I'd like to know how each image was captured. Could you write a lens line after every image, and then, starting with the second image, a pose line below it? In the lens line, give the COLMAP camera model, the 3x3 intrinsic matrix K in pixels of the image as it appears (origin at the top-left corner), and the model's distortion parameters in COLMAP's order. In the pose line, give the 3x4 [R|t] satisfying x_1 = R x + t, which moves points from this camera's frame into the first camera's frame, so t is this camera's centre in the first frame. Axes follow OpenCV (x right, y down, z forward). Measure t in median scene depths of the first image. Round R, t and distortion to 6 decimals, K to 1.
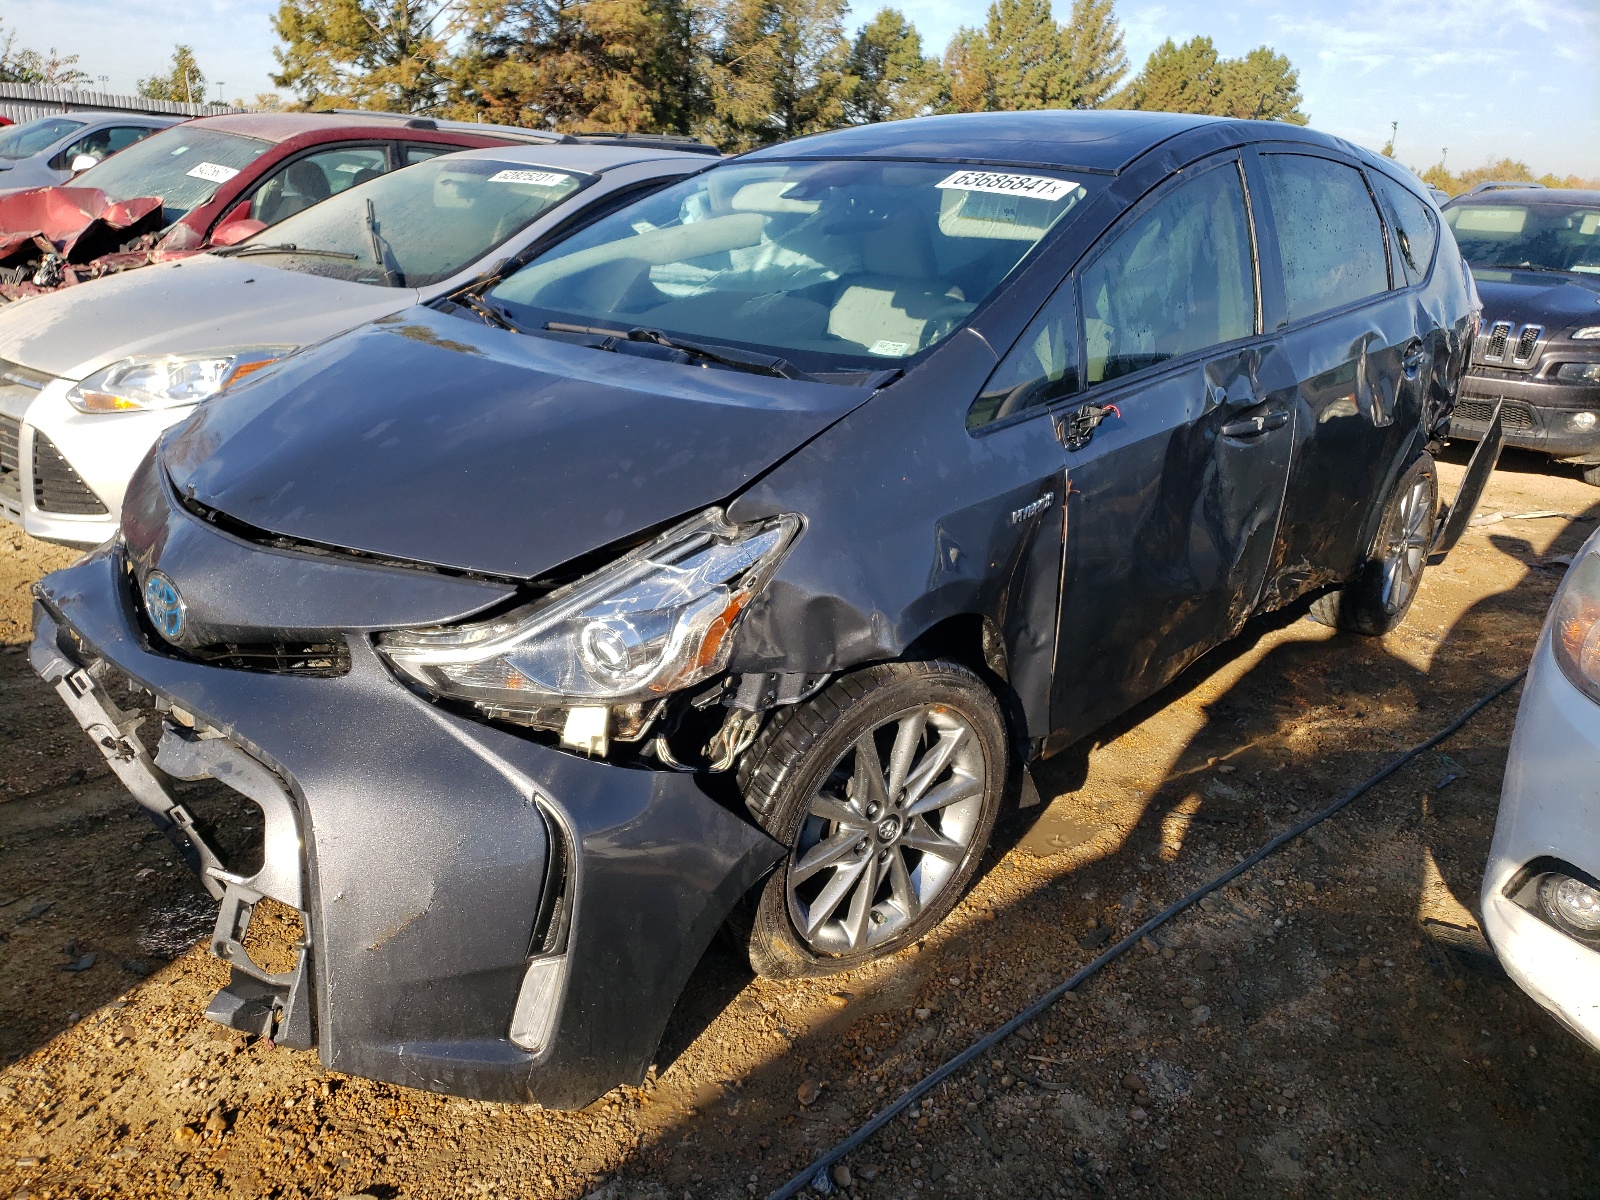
lens RADIAL K [[1211.8, 0, 752.6], [0, 1211.8, 599.7], [0, 0, 1]] dist [0.002981, -0.007608]
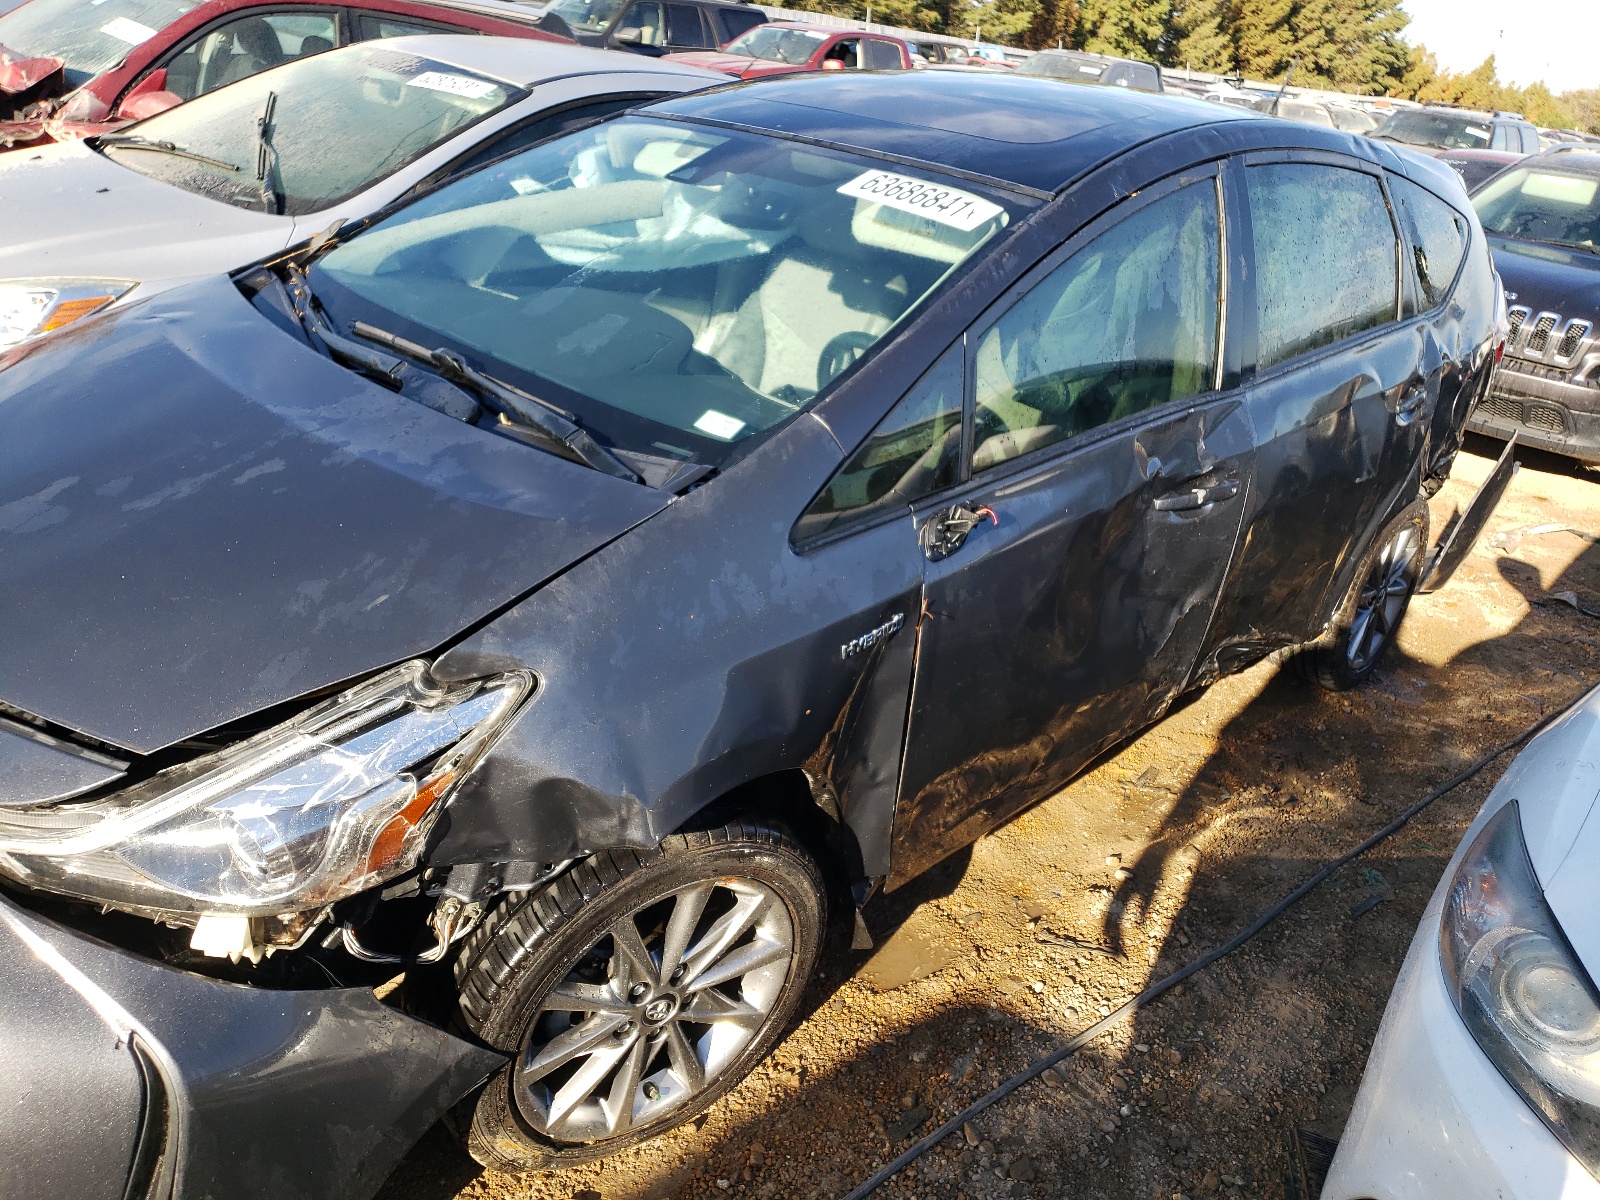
lens RADIAL K [[1205.1, 0, 800.0], [0, 1205.1, 600.0], [0, 0, 1]] dist [0.007597, -0.005327]
pose [[0.996703, 0.080613, 0.009238, 0.158263], [-0.081140, 0.990822, 0.108110, -0.169700], [-0.000438, -0.108503, 0.994096, 0.169789]]
